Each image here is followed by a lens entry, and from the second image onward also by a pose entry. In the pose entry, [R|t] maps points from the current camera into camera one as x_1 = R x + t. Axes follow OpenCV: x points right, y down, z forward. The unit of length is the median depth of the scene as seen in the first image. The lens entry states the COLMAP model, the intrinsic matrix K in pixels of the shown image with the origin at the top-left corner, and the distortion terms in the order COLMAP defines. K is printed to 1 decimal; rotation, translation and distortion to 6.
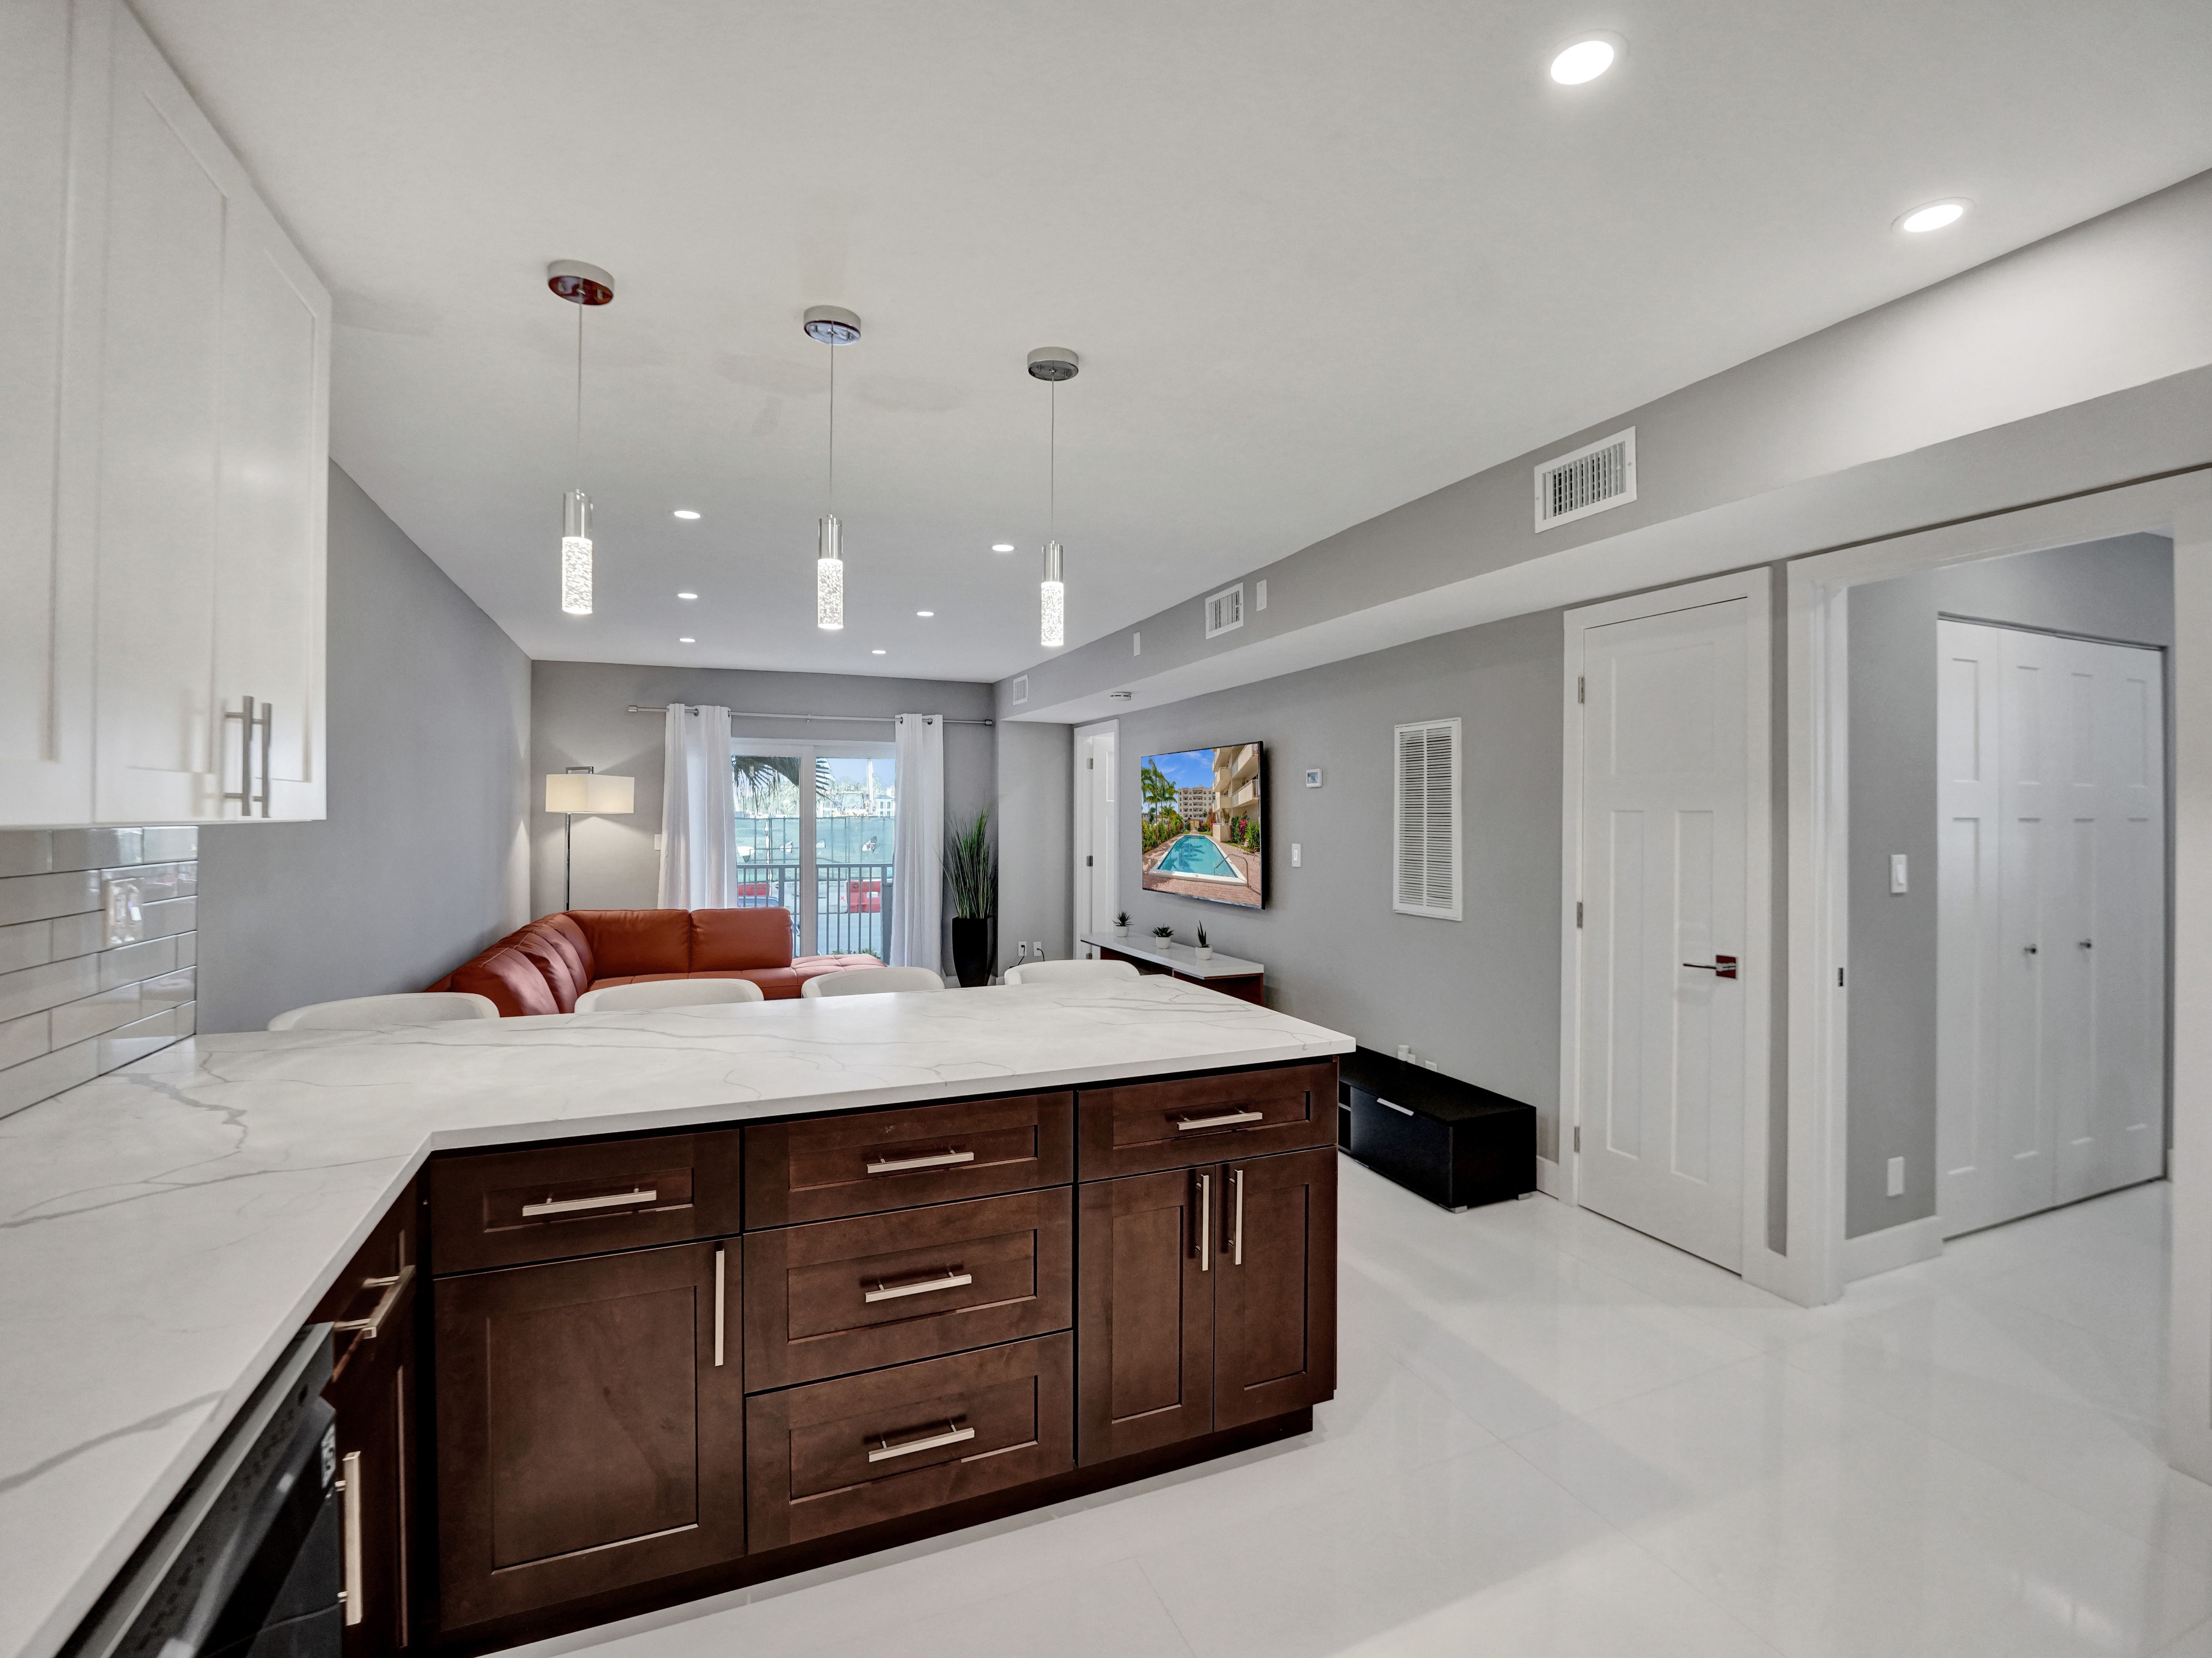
lens RADIAL K [[1012.4, 0, 1105.9], [0, 1012.4, 835.3], [0, 0, 1]] dist [-0.037469, 0.007405]
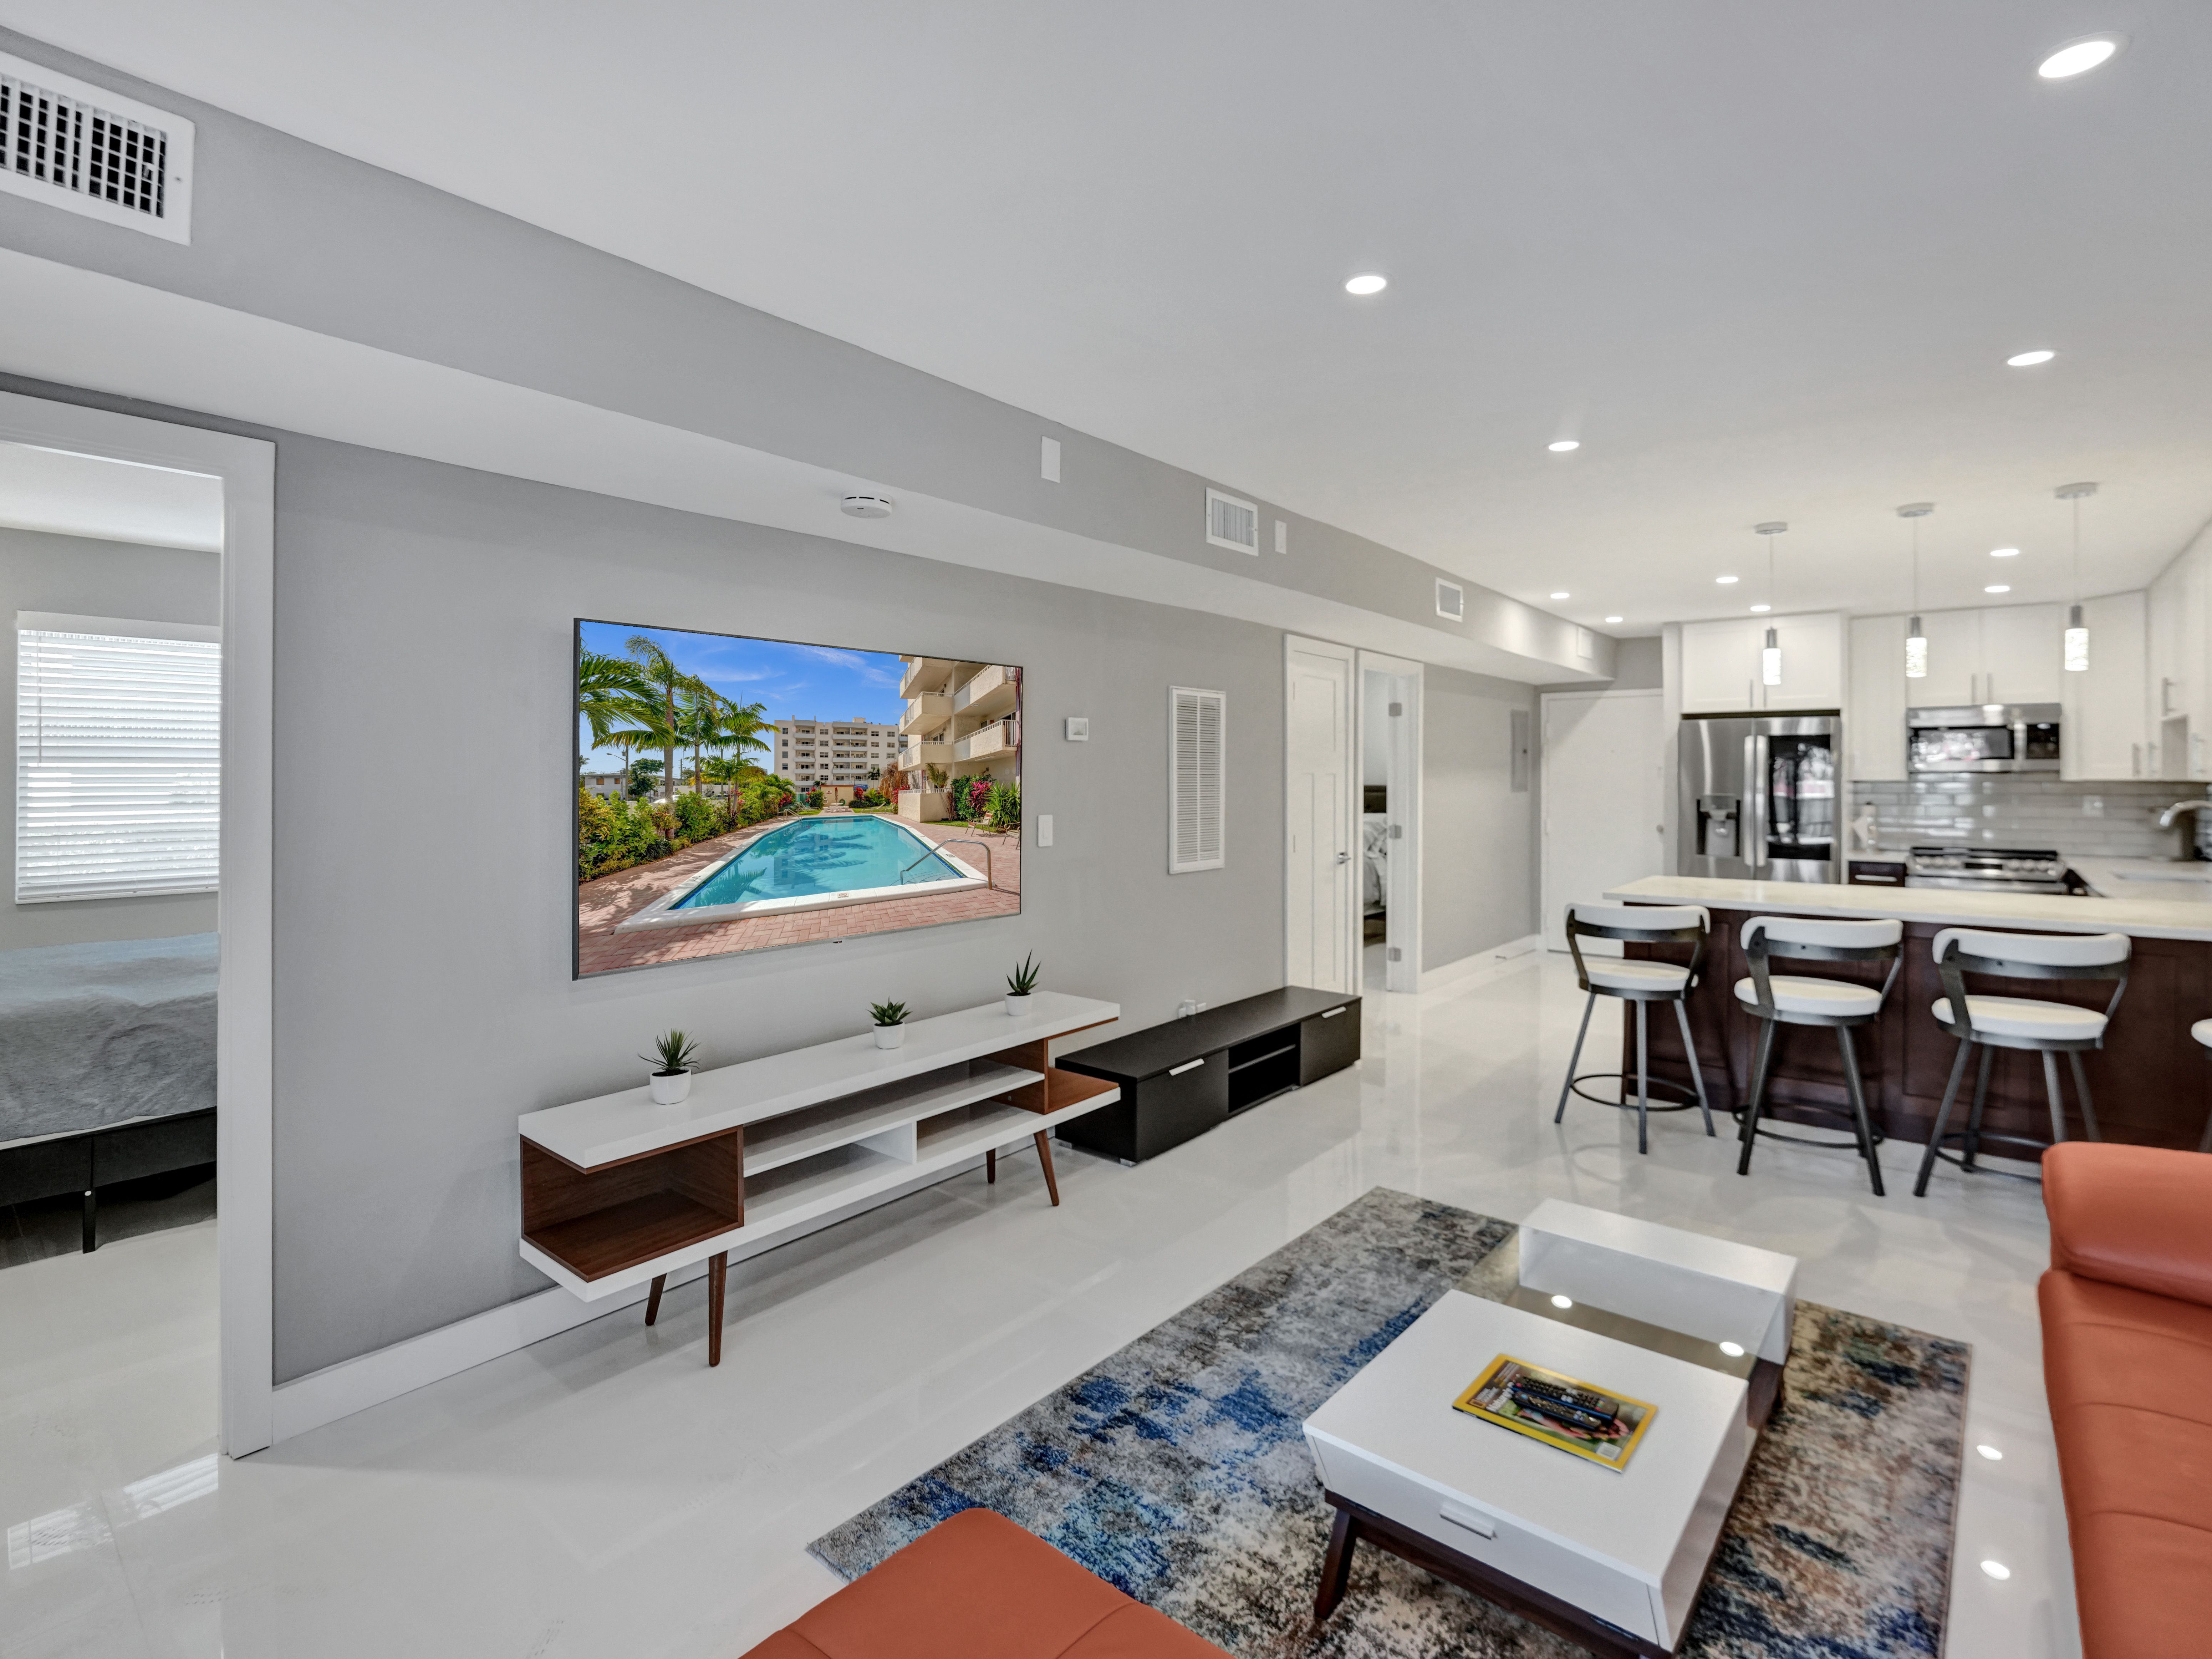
lens RADIAL K [[1050.6, 0, 1128.3], [0, 1050.6, 776.9], [0, 0, 1]] dist [-0.021002, 0.000224]
pose [[-0.469163, -0.002121, 0.883109, -0.471252], [0.014685, 0.999840, 0.010203, -0.023233], [-0.882989, 0.017755, -0.469057, 1.172242]]
